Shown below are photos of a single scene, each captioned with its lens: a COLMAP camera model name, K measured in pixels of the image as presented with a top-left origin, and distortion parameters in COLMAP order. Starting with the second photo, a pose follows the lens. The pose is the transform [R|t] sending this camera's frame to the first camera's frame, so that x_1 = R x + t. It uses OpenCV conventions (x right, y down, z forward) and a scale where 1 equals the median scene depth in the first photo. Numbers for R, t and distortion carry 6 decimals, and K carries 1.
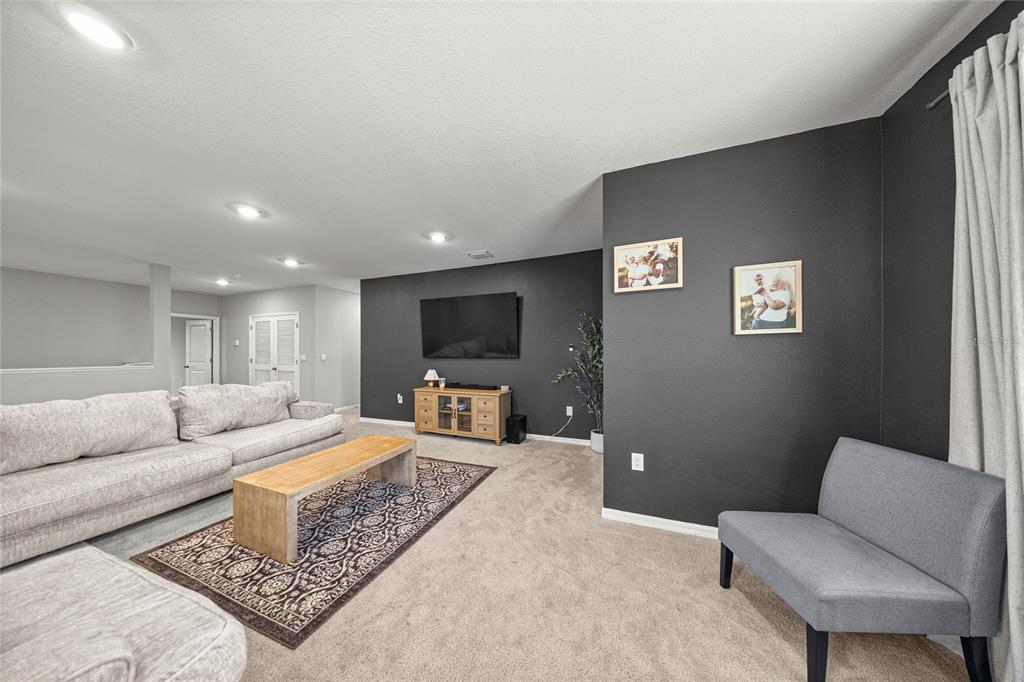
lens RADIAL K [[297.9, 0, 506.8], [0, 297.9, 346.1], [0, 0, 1]] dist [-0.000348, -0.000066]
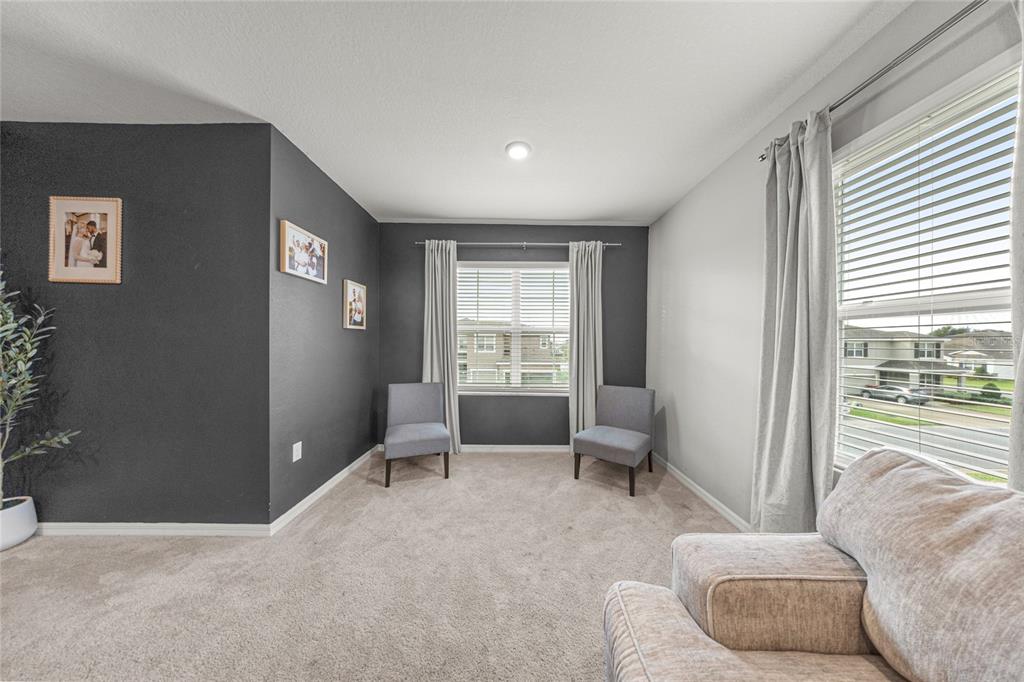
lens RADIAL K [[297.9, 0, 509.5], [0, 297.9, 344.1], [0, 0, 1]] dist [-0.000348, -0.000066]
pose [[-0.367075, 0.009543, 0.930142, -0.753320], [-0.013422, 0.999789, -0.015555, 0.044401], [-0.930094, -0.018194, -0.366870, 0.744308]]
